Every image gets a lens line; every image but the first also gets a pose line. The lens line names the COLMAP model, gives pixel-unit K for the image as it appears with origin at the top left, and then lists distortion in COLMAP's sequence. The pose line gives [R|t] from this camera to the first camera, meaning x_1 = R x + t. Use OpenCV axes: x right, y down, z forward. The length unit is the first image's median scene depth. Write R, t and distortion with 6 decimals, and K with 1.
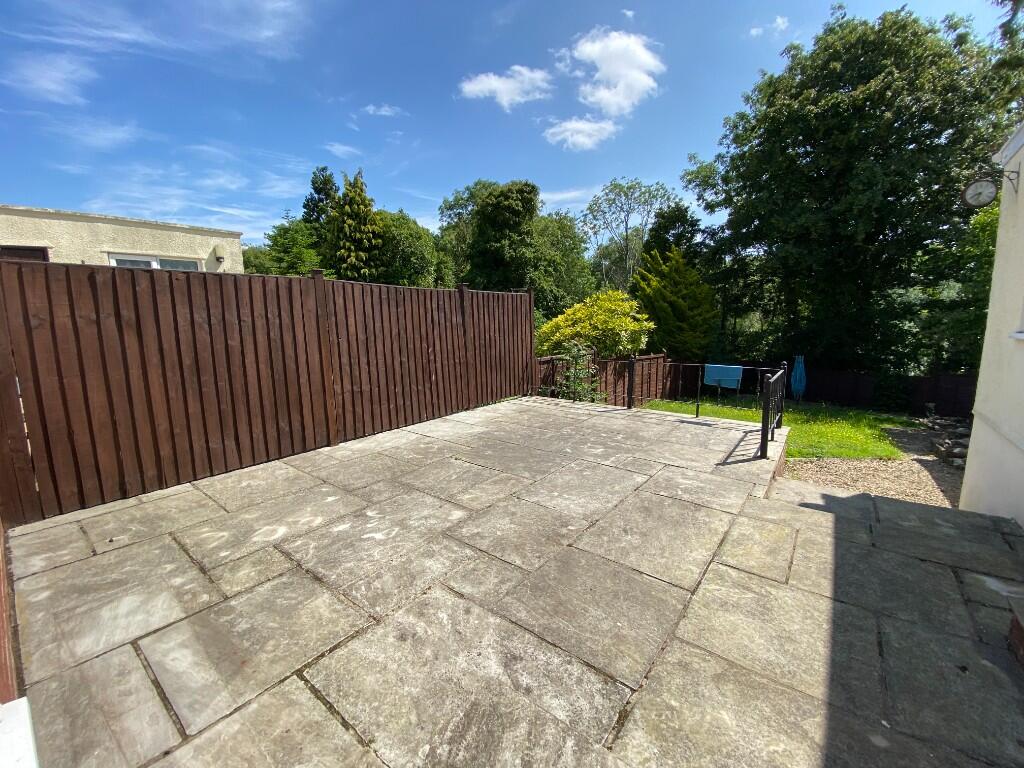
lens RADIAL K [[417.3, 0, 506.4], [0, 417.3, 381.1], [0, 0, 1]] dist [0.017676, -0.017393]
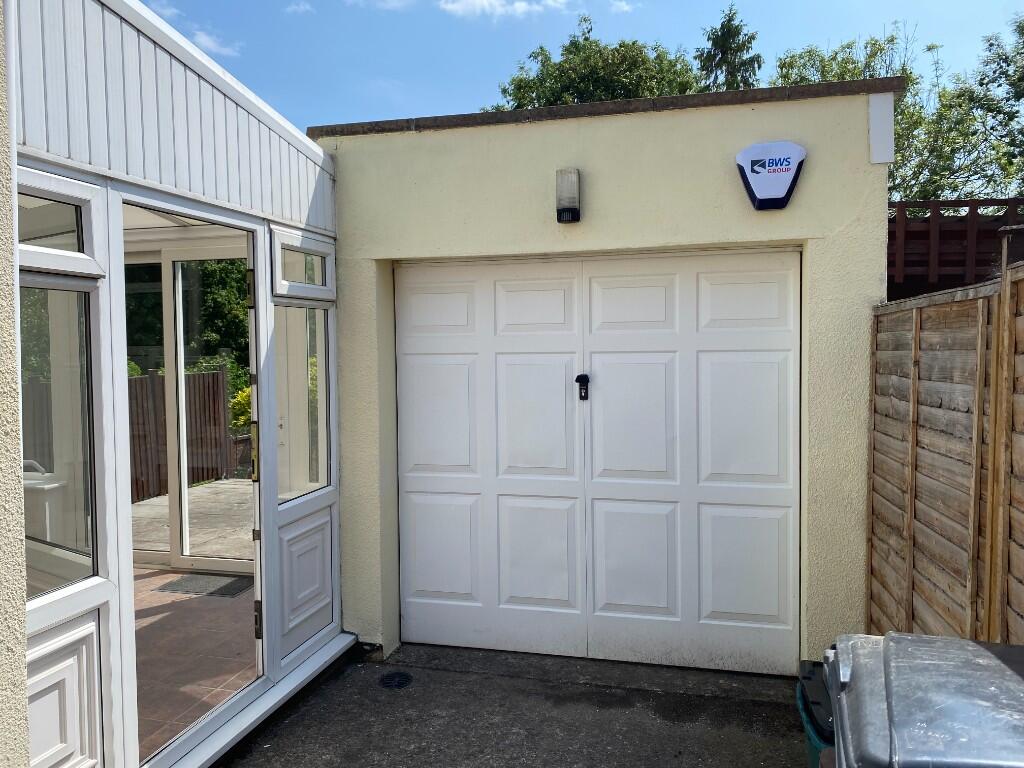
lens RADIAL K [[764.9, 0, 512.0], [0, 764.9, 384.0], [0, 0, 1]] dist [0.000283, 0.001743]
pose [[0.908277, -0.012131, 0.418194, -0.029728], [0.051796, 0.995150, -0.083627, 0.000659], [-0.415152, 0.097617, 0.904500, -0.338239]]
